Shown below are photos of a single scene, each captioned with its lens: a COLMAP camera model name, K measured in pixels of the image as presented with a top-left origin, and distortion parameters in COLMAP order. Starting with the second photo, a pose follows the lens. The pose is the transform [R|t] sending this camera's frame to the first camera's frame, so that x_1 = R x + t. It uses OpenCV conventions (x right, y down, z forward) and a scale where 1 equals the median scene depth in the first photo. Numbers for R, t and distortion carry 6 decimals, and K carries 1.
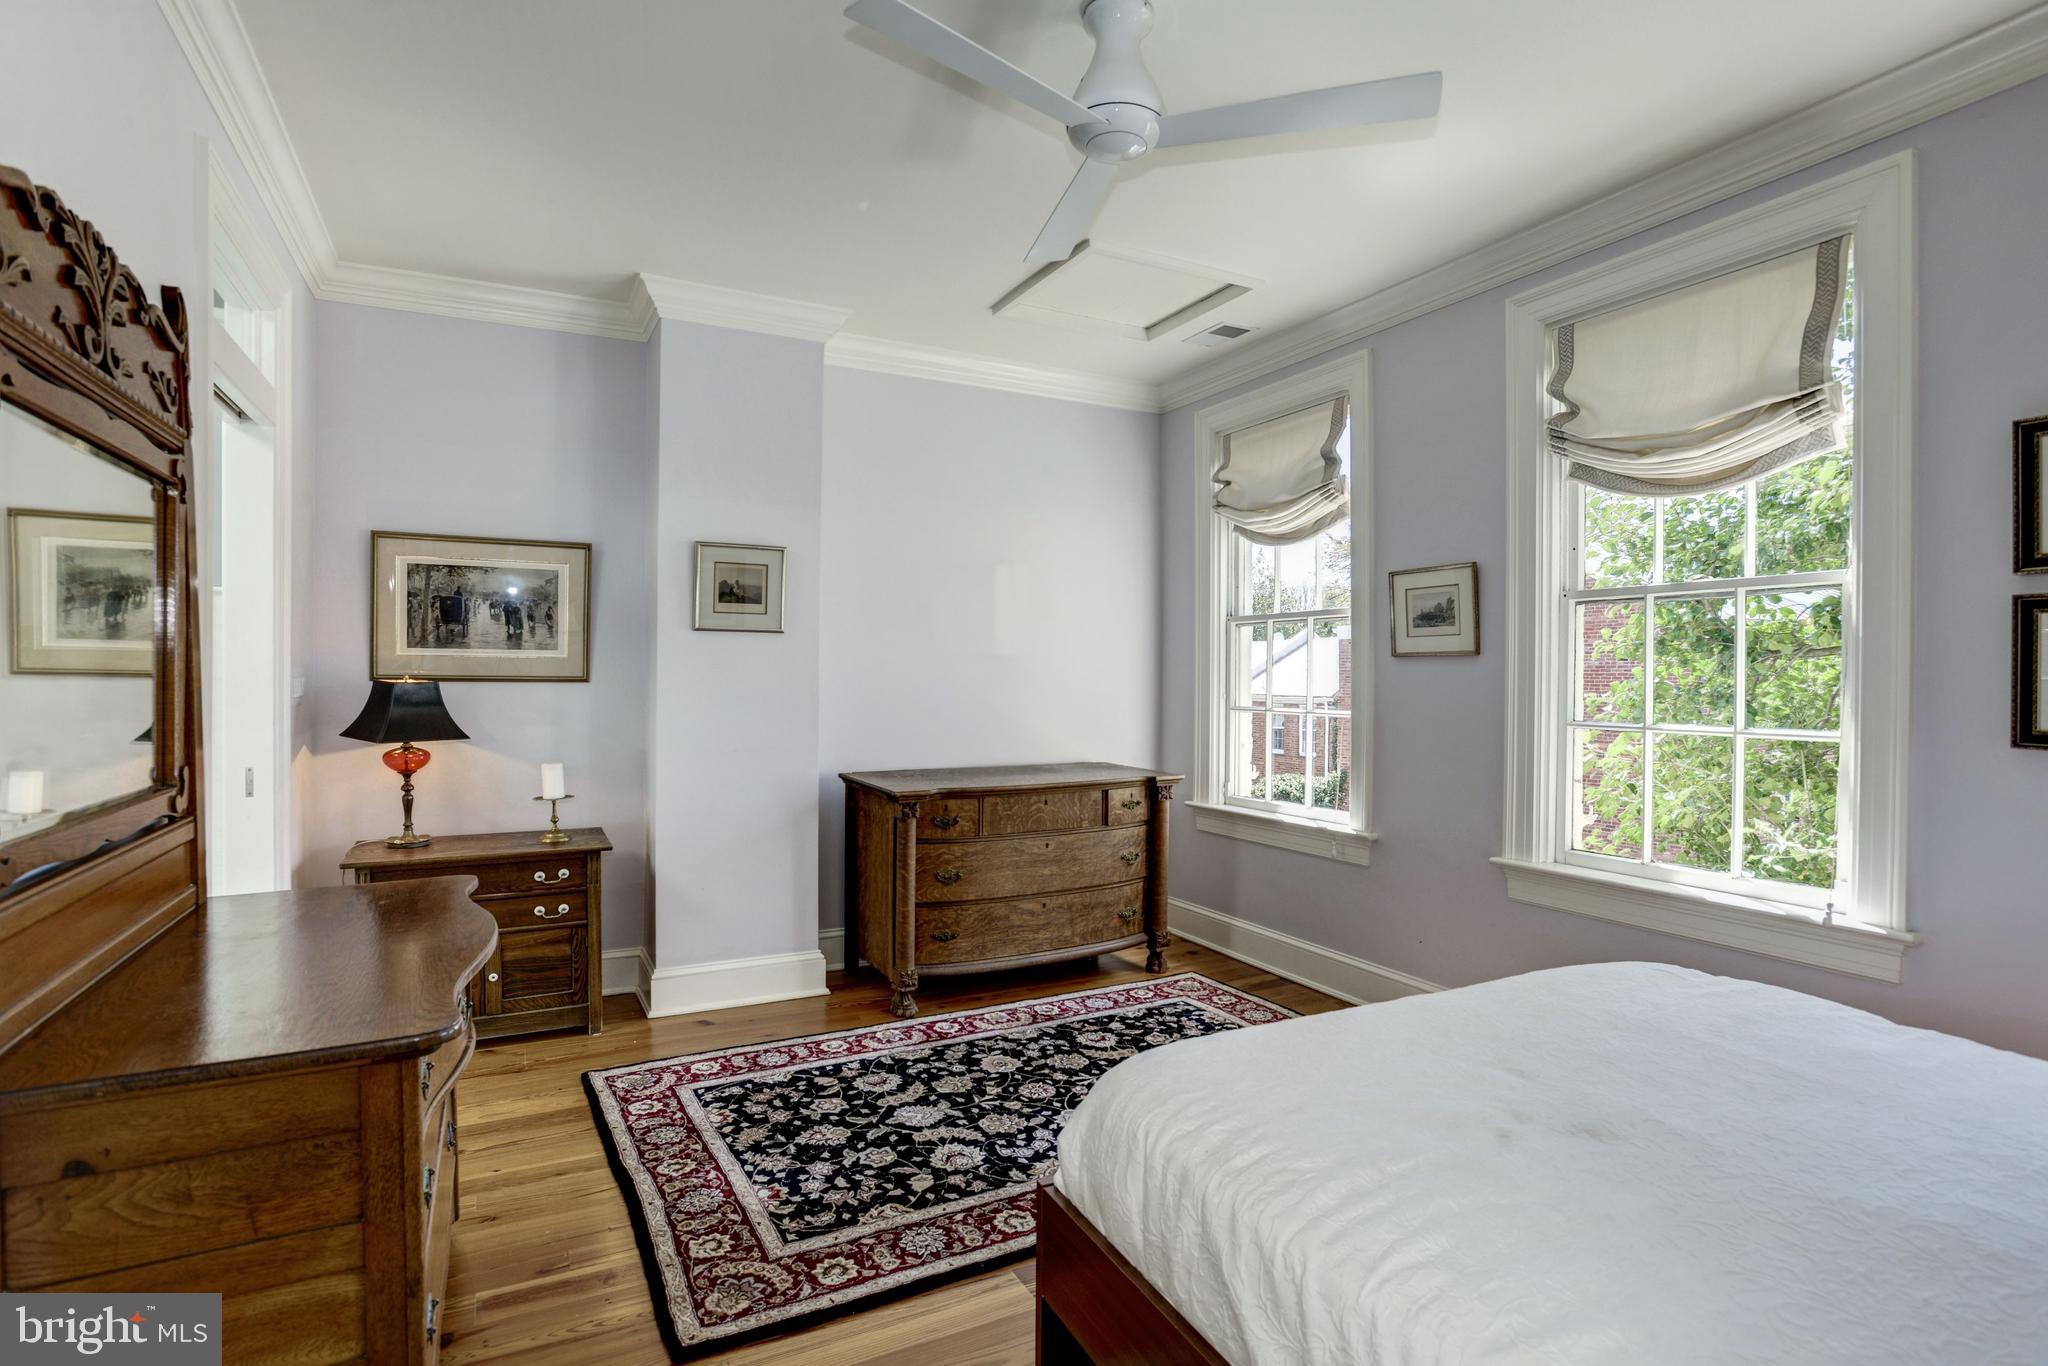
lens RADIAL K [[1000.1, 0, 1019.0], [0, 1000.1, 673.6], [0, 0, 1]] dist [-0.047101, 0.018564]
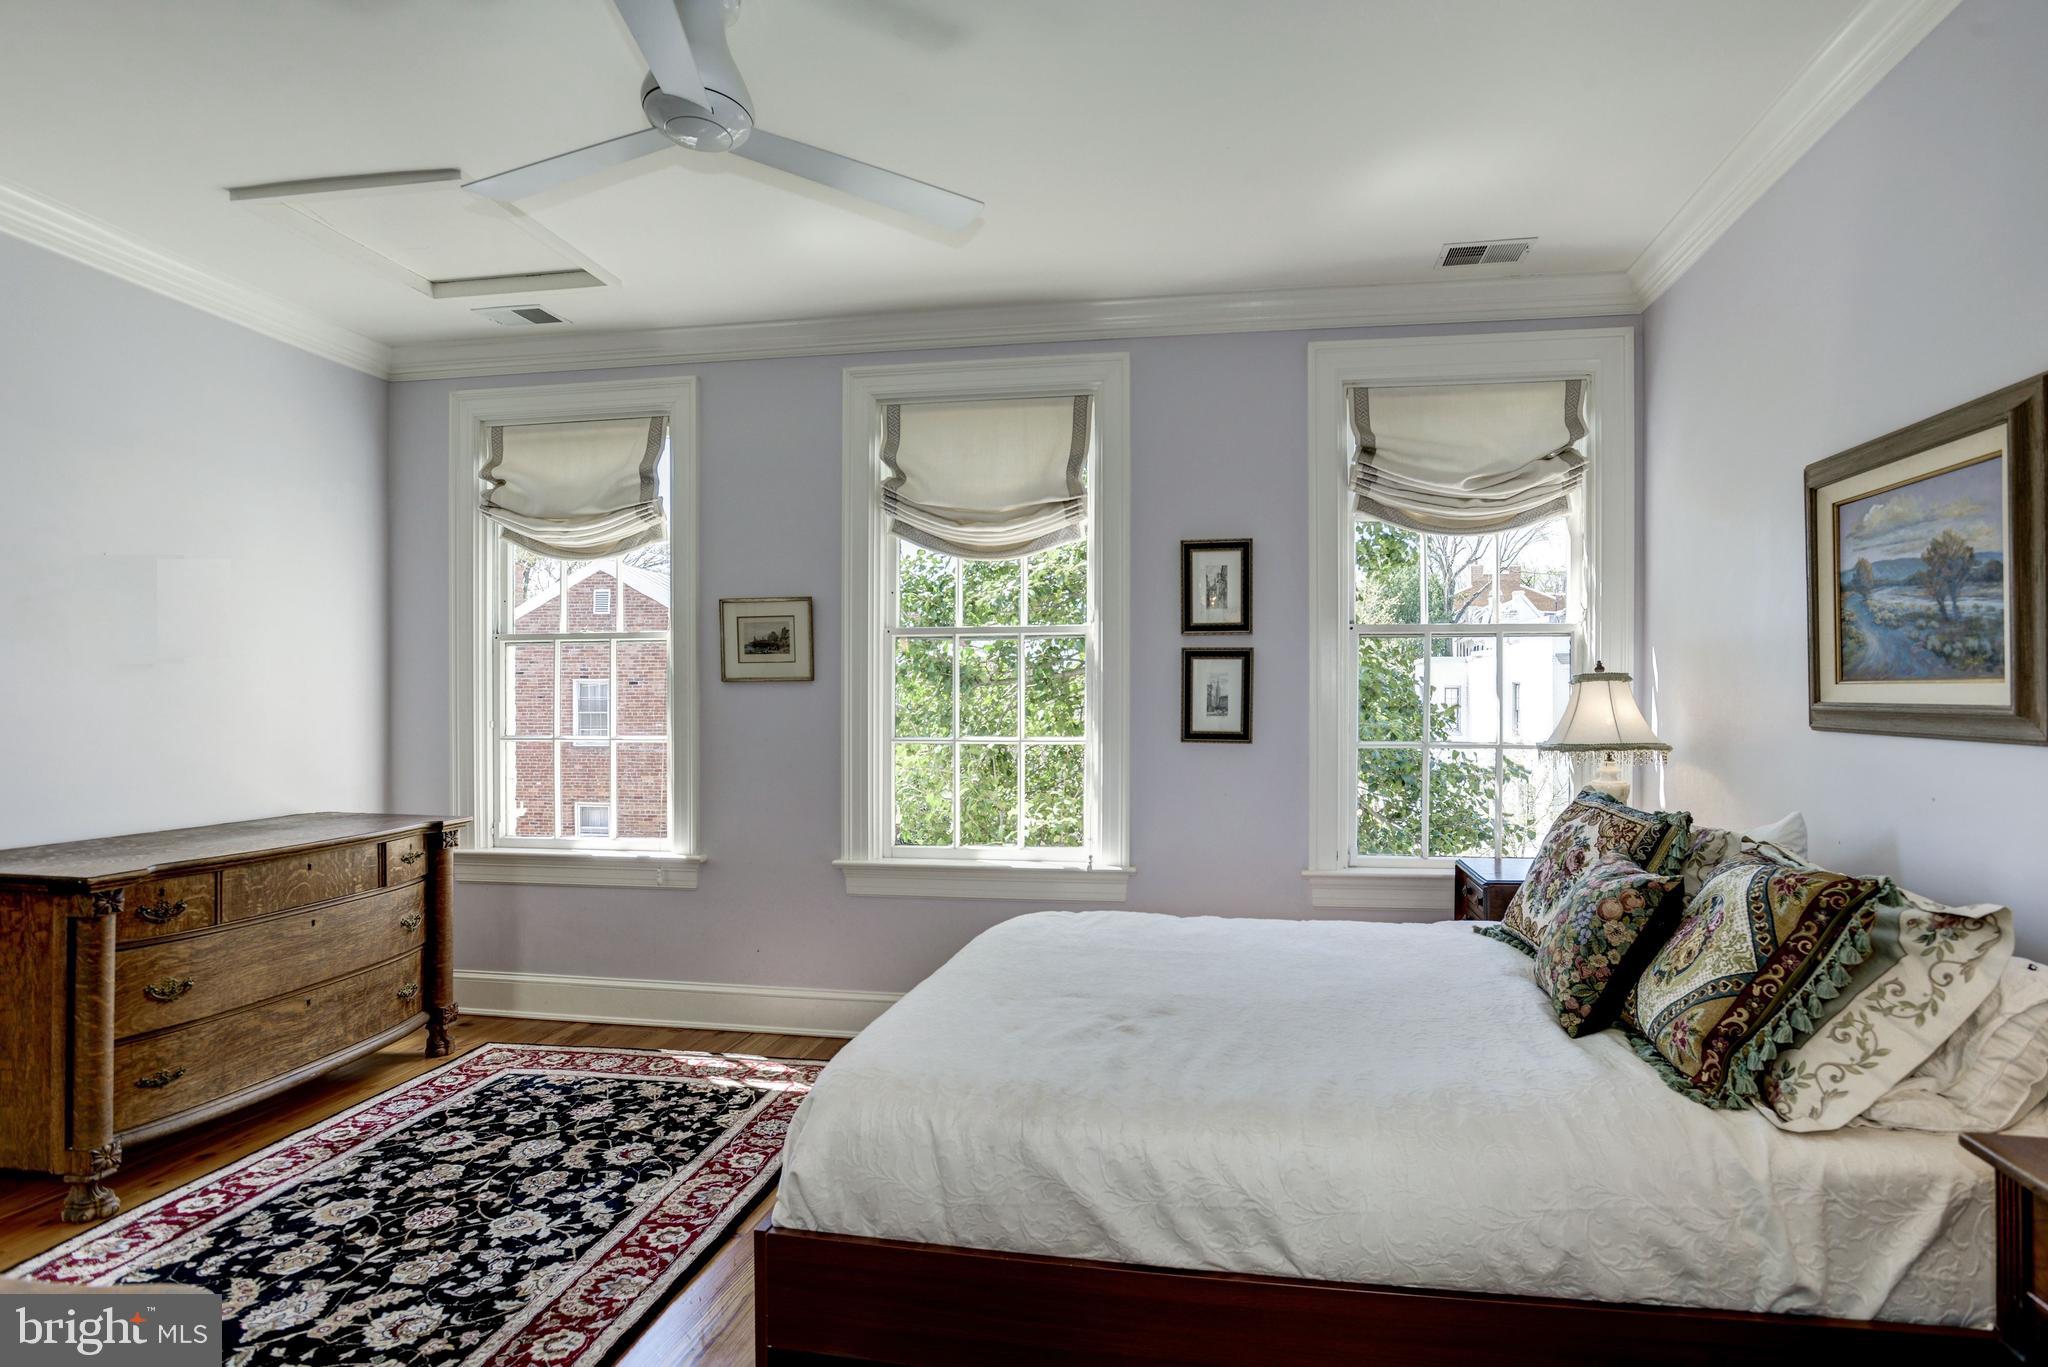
lens RADIAL K [[1019.4, 0, 1063.4], [0, 1019.4, 698.7], [0, 0, 1]] dist [-0.018601, 0.009491]
pose [[0.598144, -0.001404, 0.801388, -0.266791], [0.002576, 0.999997, -0.000171, 0.002237], [-0.801385, 0.002167, 0.598145, 0.083199]]
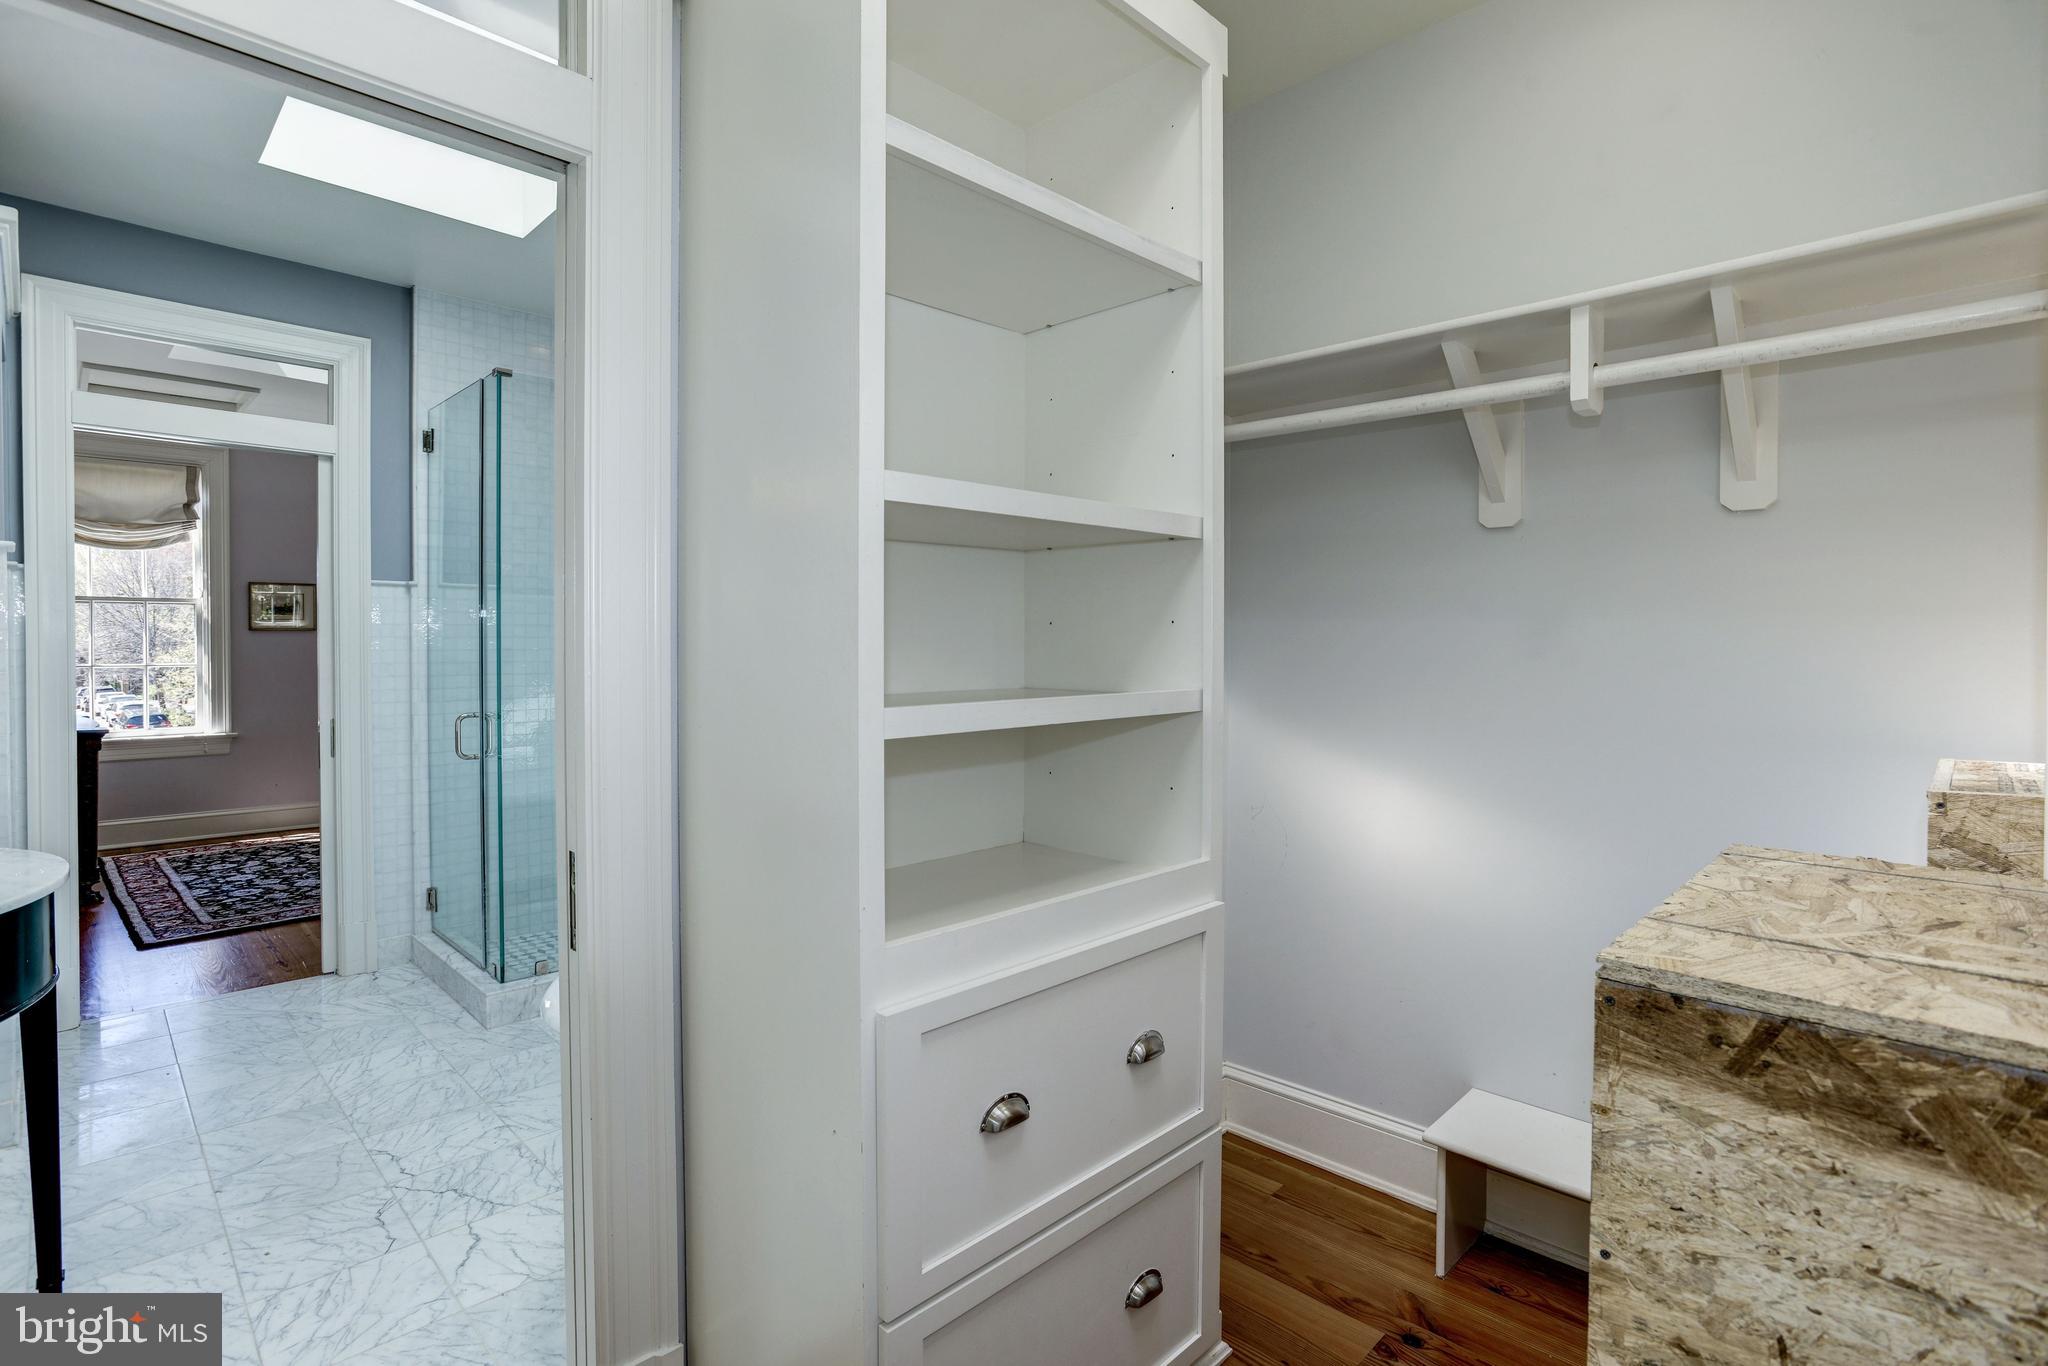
lens RADIAL K [[1000.1, 0, 1039.4], [0, 1000.1, 659.6], [0, 0, 1]] dist [-0.047101, 0.018564]
pose [[-0.323608, -0.023254, 0.945905, -1.760213], [-0.003110, 0.999719, 0.023513, -0.009897], [-0.946186, 0.004667, -0.323590, 0.241225]]
